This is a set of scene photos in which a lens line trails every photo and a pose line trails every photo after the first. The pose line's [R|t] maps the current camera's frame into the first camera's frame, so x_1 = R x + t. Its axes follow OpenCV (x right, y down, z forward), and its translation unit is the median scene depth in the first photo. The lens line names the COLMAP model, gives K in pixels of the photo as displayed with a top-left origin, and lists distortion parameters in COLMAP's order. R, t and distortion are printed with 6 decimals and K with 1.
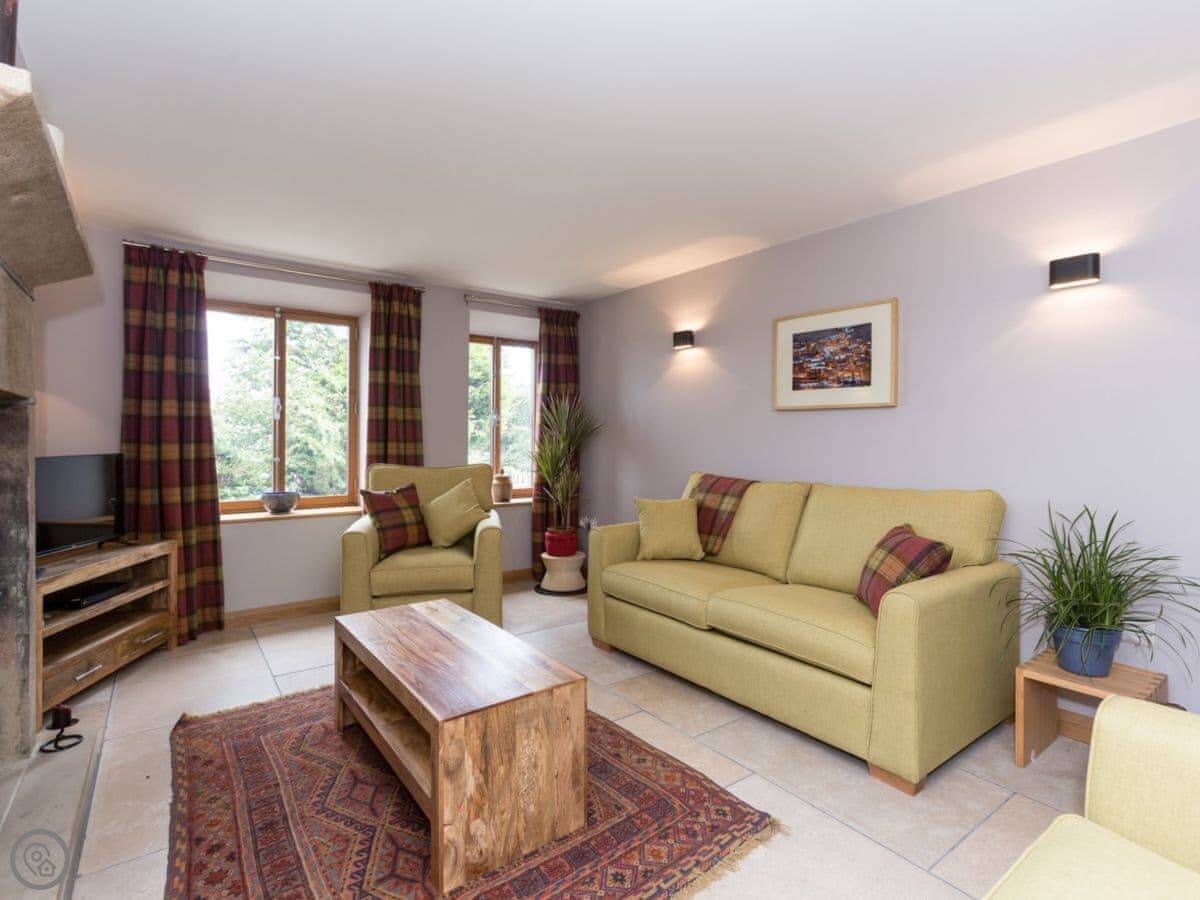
lens RADIAL K [[607.2, 0, 627.3], [0, 607.2, 439.8], [0, 0, 1]] dist [0.000296, -0.000169]
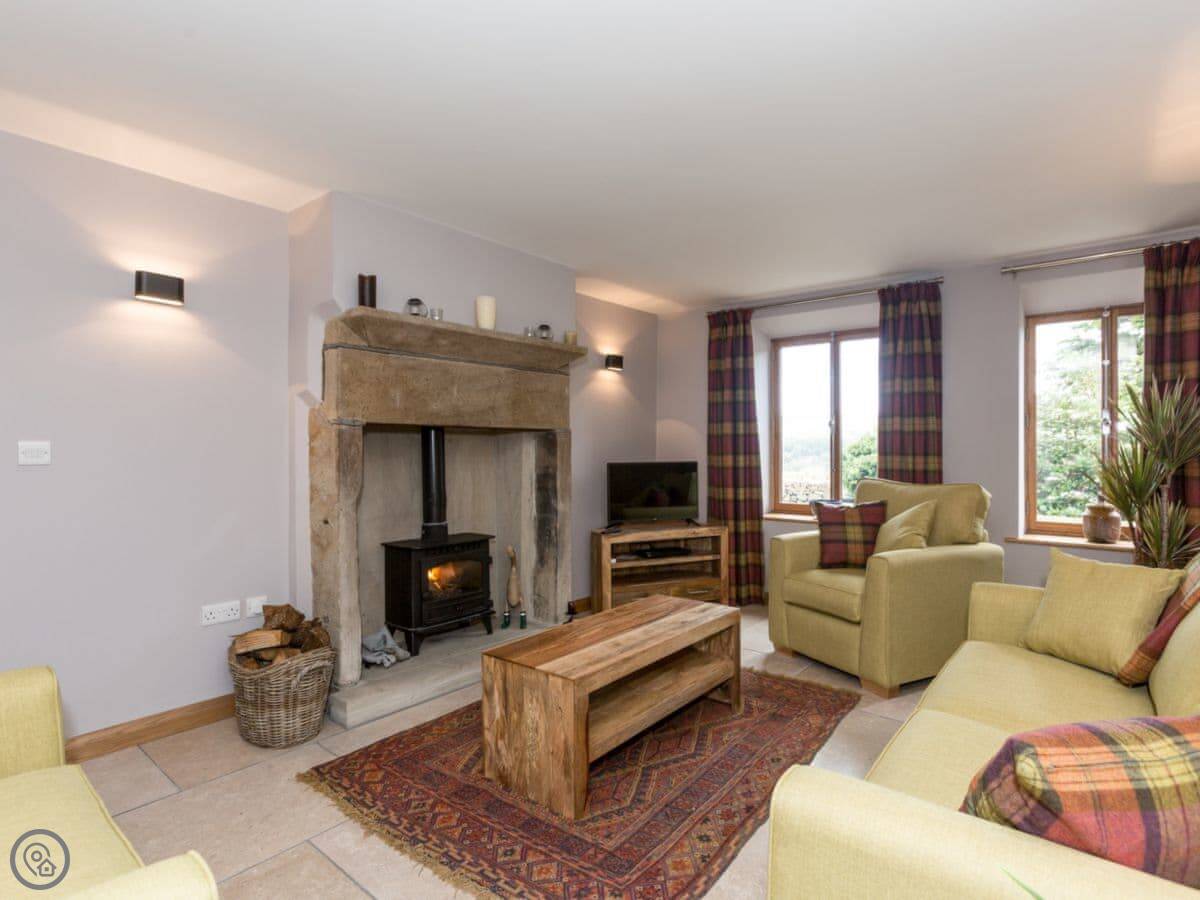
lens RADIAL K [[608.2, 0, 600.0], [0, 608.2, 450.0], [0, 0, 1]] dist [-0.023062, 0.000370]
pose [[0.224453, -0.002377, -0.974482, 0.494631], [-0.005556, 0.999978, -0.003719, 0.002298], [0.974469, 0.006249, 0.224435, 0.422242]]
